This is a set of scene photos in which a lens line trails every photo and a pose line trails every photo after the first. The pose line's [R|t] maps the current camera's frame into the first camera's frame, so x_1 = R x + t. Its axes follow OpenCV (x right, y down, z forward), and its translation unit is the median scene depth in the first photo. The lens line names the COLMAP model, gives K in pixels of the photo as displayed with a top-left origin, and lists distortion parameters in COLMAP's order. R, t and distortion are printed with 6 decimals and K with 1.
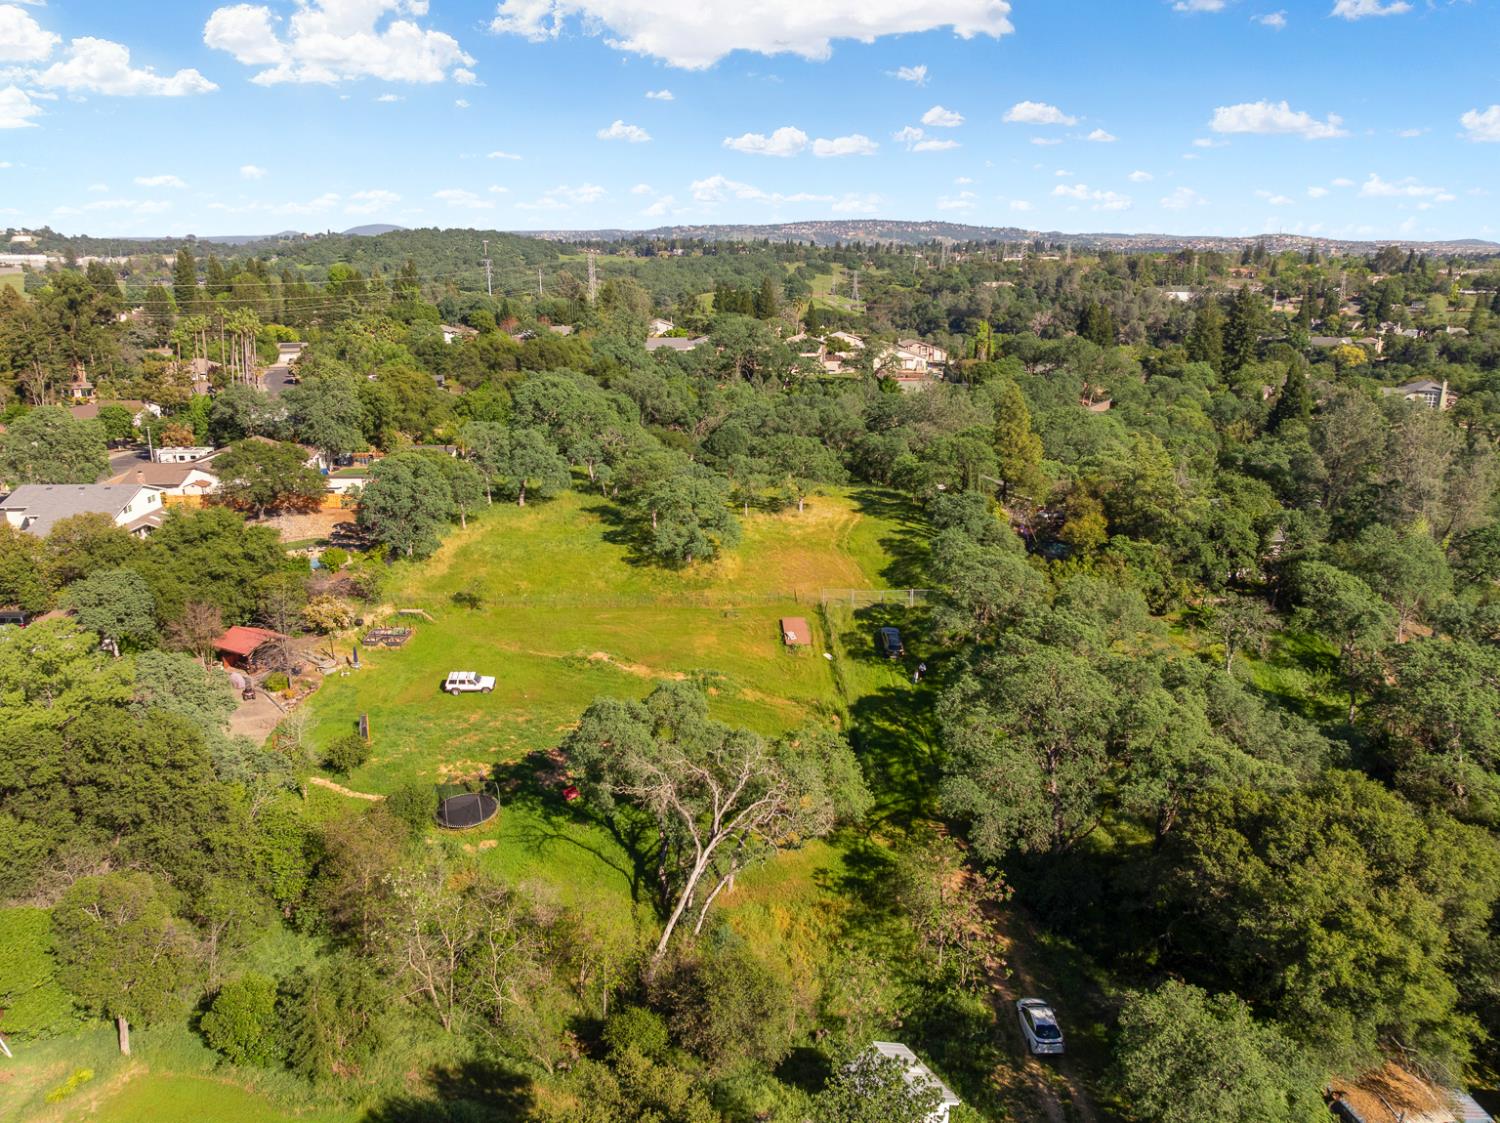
lens RADIAL K [[1050.2, 0, 751.6], [0, 1050.2, 552.4], [0, 0, 1]] dist [-0.042070, 0.006511]
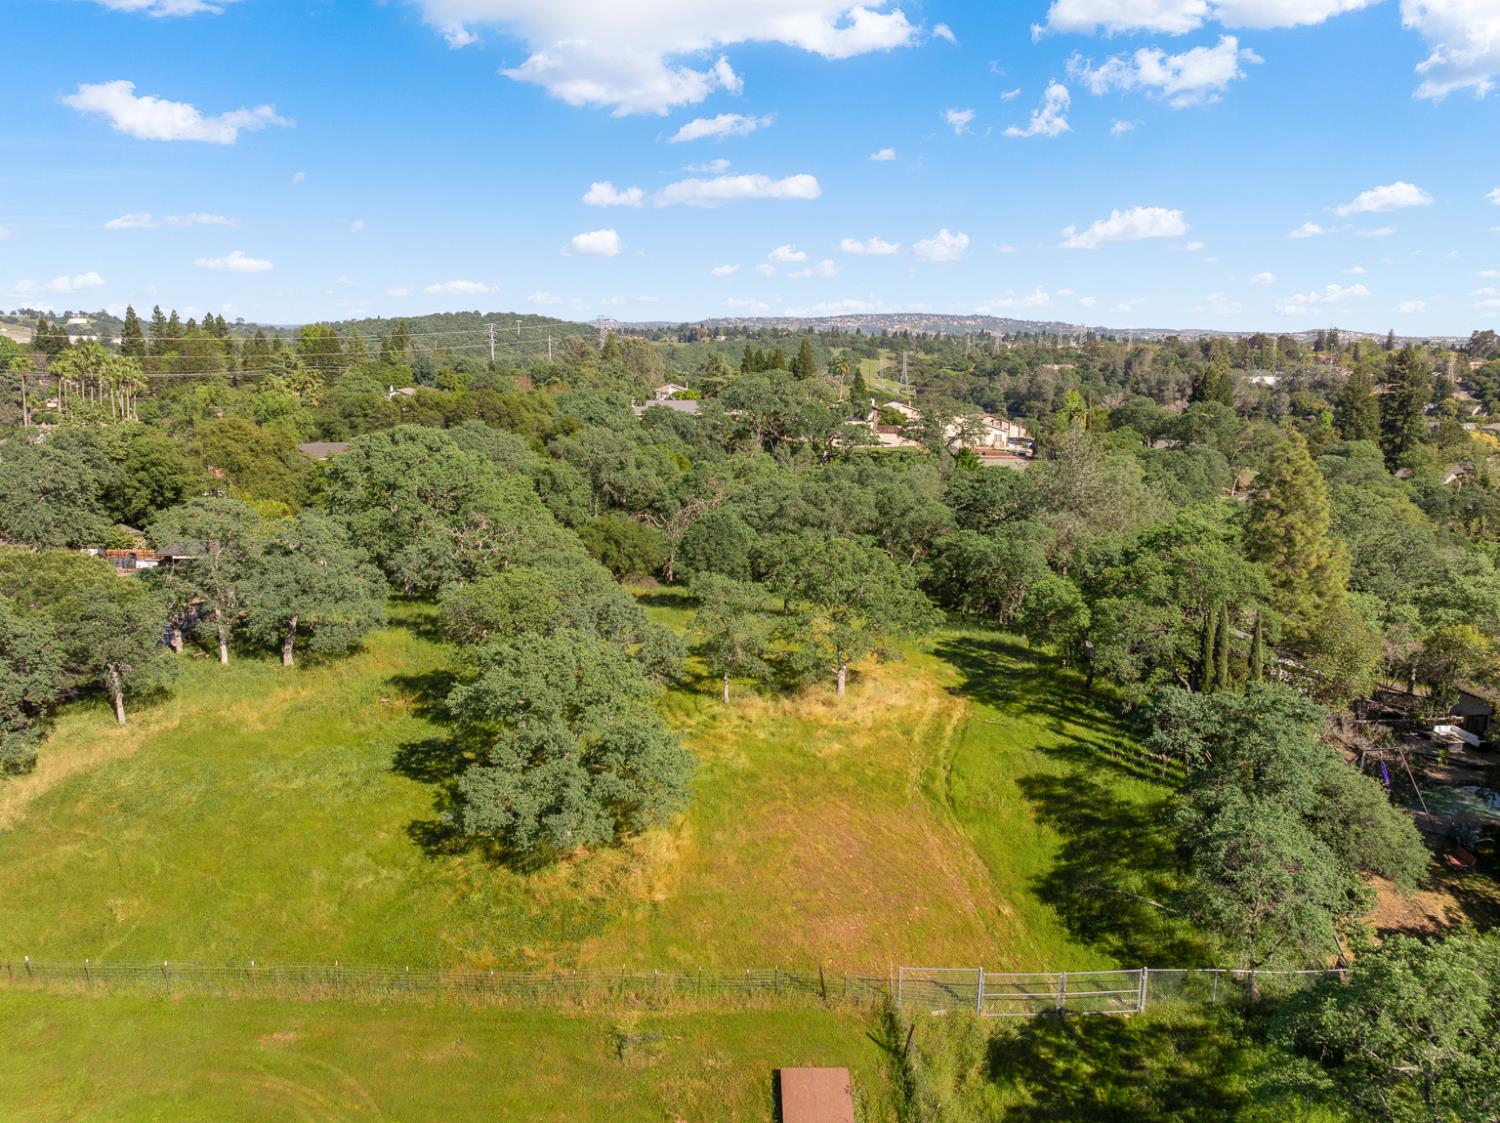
lens RADIAL K [[1050.2, 0, 750.1], [0, 1050.2, 550.7], [0, 0, 1]] dist [-0.042070, 0.006511]
pose [[0.998980, 0.015239, -0.042502, 0.017377], [-0.018842, 0.996142, -0.085707, -0.043897], [0.041032, 0.086420, 0.995413, 0.362648]]
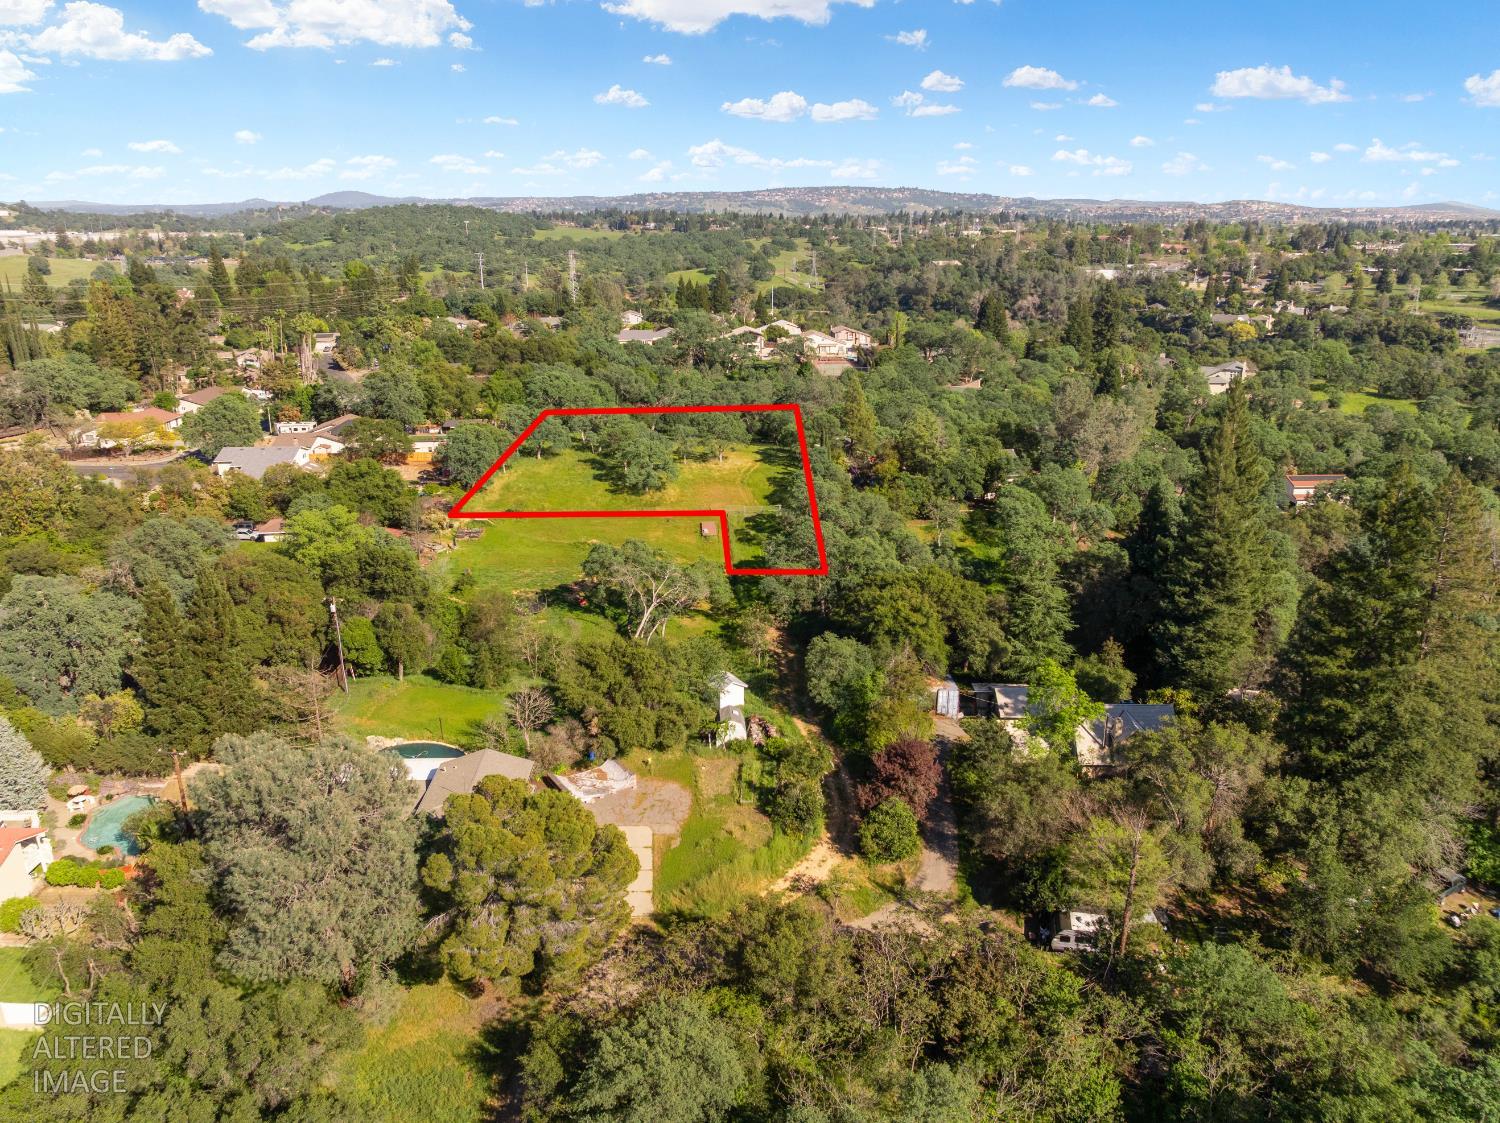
lens RADIAL K [[1050.2, 0, 753.0], [0, 1050.2, 554.8], [0, 0, 1]] dist [-0.042070, 0.006511]
pose [[0.999702, -0.009680, 0.022409, 0.041447], [0.008938, 0.999417, 0.032964, 0.034162], [-0.022715, -0.032754, 0.999205, -0.389747]]
